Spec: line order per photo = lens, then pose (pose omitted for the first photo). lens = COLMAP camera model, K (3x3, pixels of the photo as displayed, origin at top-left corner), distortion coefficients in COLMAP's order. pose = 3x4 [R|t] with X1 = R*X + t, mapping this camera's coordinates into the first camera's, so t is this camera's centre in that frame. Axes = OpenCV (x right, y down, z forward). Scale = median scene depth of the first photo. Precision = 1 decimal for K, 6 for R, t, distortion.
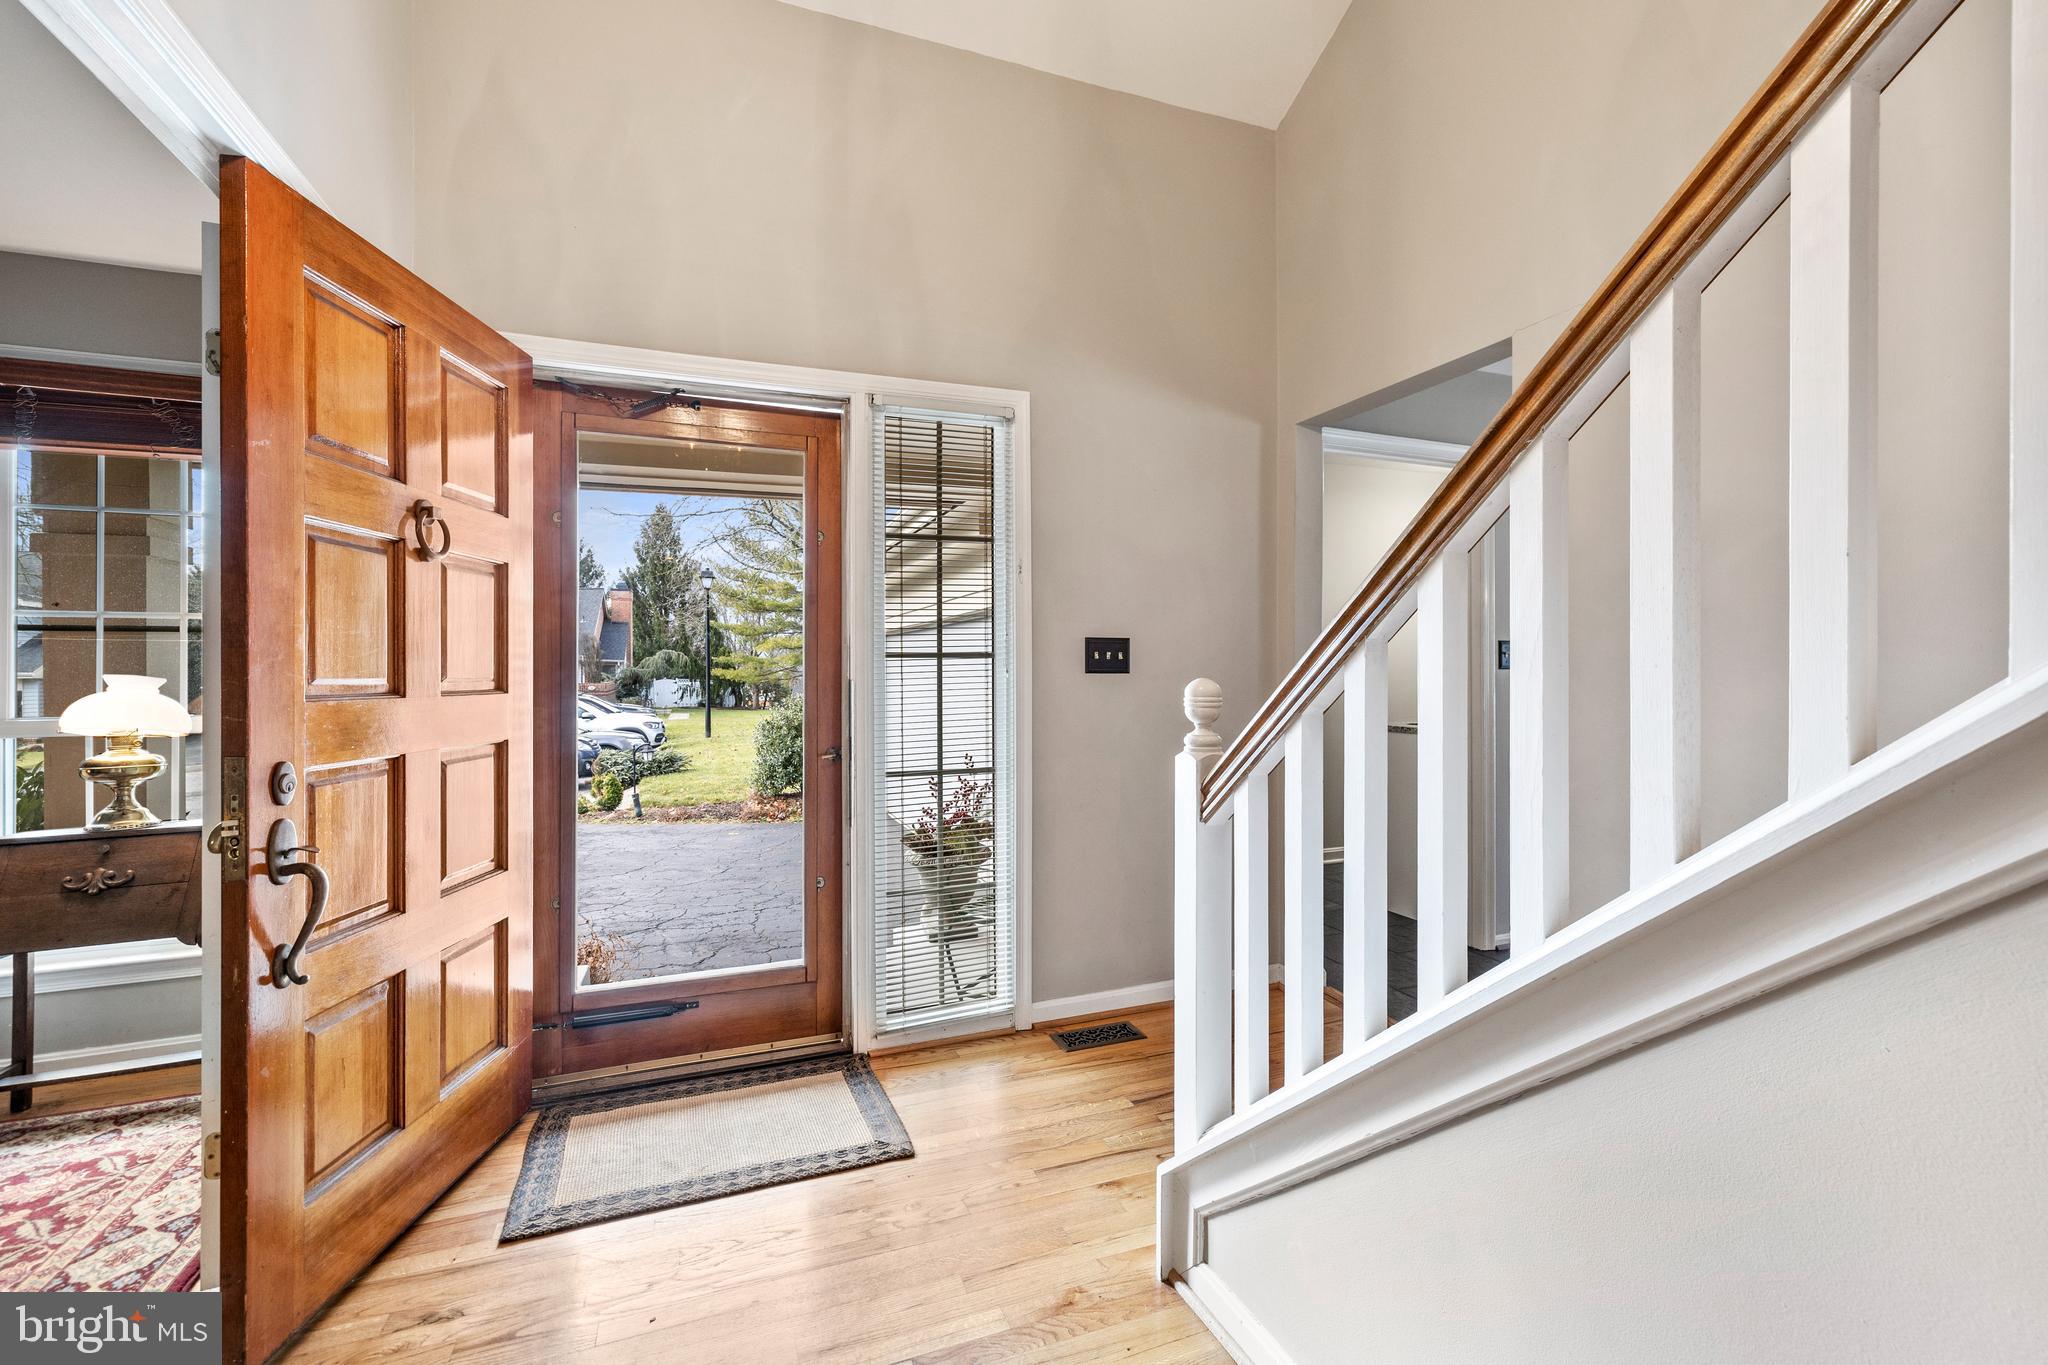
lens RADIAL K [[873.4, 0, 1020.7], [0, 873.4, 675.2], [0, 0, 1]] dist [-0.000051, 0.000378]
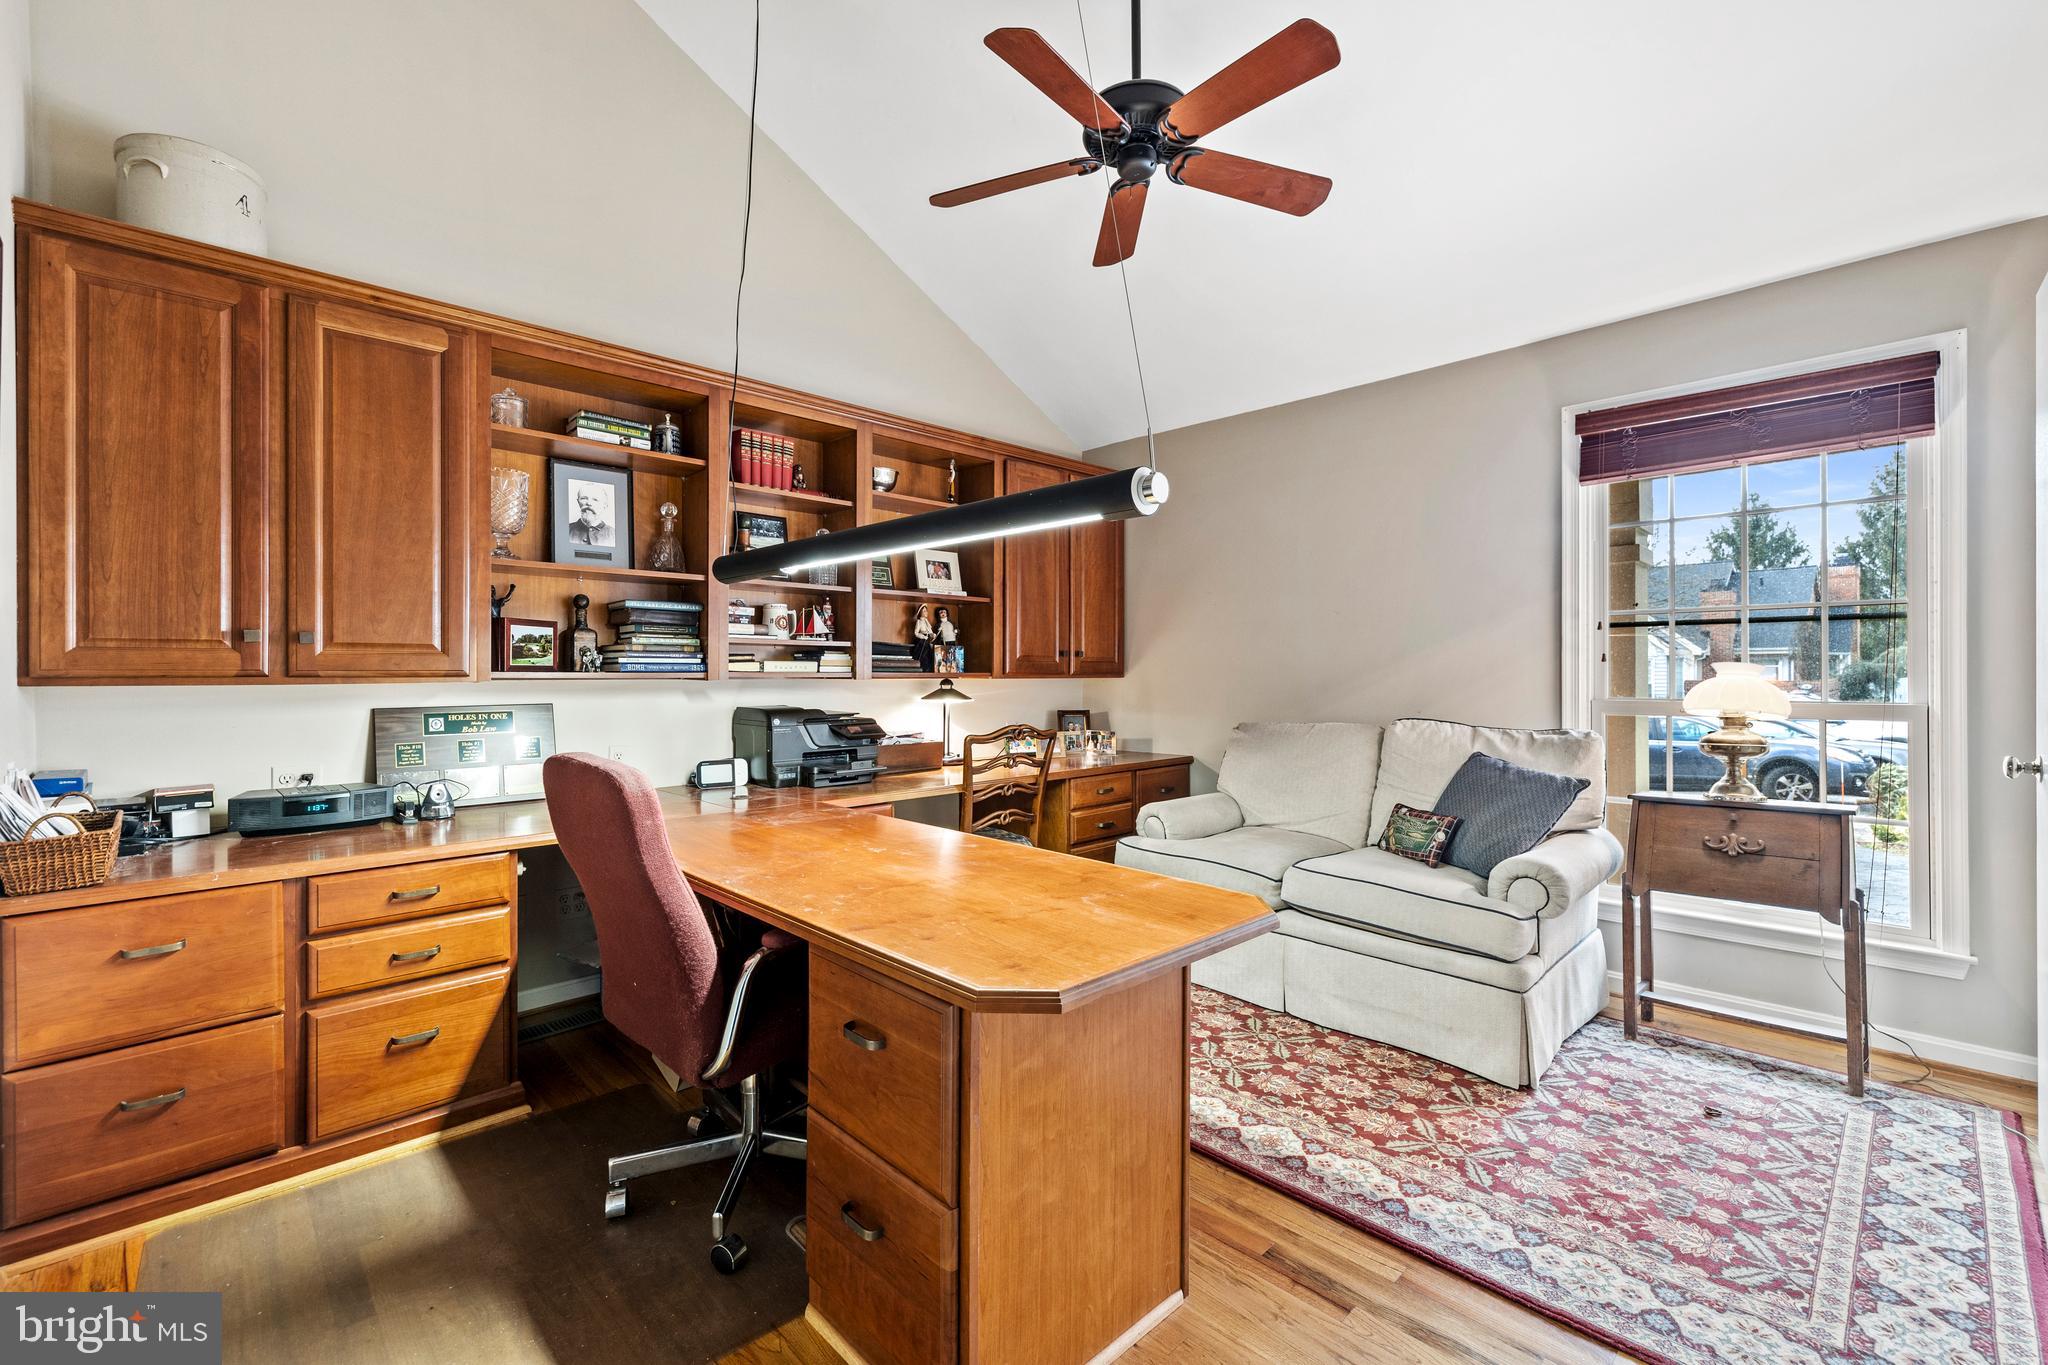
lens RADIAL K [[873.4, 0, 1018.6], [0, 873.4, 671.2], [0, 0, 1]] dist [-0.000051, 0.000378]
pose [[0.378965, 0.004570, -0.925400, -0.357086], [-0.004405, 0.999985, 0.003135, 0.011778], [0.925401, 0.002889, 0.378979, -0.276163]]
